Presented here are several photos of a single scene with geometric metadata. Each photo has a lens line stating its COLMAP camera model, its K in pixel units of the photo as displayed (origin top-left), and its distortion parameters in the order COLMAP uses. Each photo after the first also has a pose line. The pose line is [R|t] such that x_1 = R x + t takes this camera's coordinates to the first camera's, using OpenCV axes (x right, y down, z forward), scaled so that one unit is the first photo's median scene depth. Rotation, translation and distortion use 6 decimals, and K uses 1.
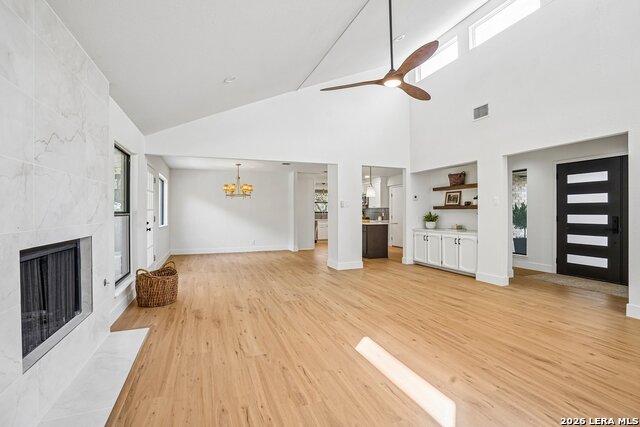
lens RADIAL K [[295.7, 0, 320.9], [0, 295.7, 212.5], [0, 0, 1]] dist [-0.067518, 0.025874]
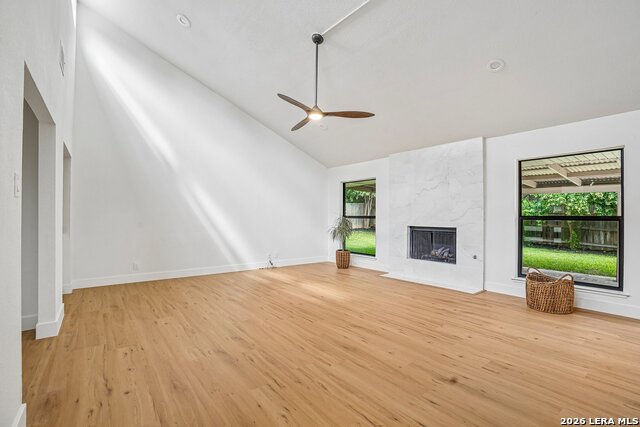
lens RADIAL K [[295.7, 0, 320.9], [0, 295.7, 212.5], [0, 0, 1]] dist [-0.067518, 0.025874]
pose [[-0.958610, -0.003473, -0.284702, 0.486529], [-0.002544, 0.999990, -0.003630, -0.011526], [0.284712, -0.002756, -0.958609, 1.842330]]
